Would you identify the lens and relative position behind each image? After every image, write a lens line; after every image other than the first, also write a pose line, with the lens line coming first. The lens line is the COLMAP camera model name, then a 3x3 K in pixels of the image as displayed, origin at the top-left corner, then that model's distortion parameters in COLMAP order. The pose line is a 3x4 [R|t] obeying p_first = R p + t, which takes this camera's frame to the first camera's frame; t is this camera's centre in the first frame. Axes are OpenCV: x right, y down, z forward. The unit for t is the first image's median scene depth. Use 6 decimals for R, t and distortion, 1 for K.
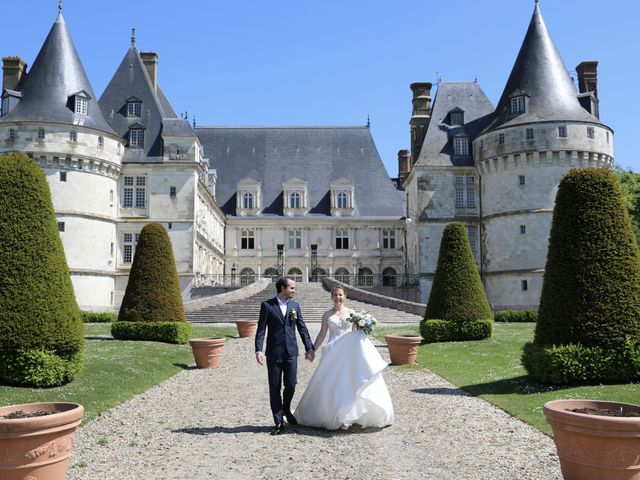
lens RADIAL K [[886.8, 0, 320.1], [0, 886.8, 240.7], [0, 0, 1]] dist [0.029141, 0.115387]
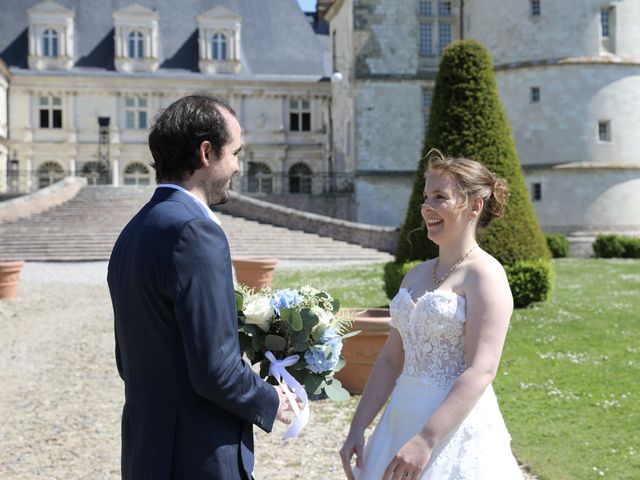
lens RADIAL K [[1281.3, 0, 383.8], [0, 1281.3, 215.0], [0, 0, 1]] dist [0.129457, 0.326695]
pose [[0.989005, -0.001232, 0.147878, 0.008205], [-0.008287, 0.997932, 0.063736, 0.012389], [-0.147651, -0.064261, 0.986950, 0.181430]]
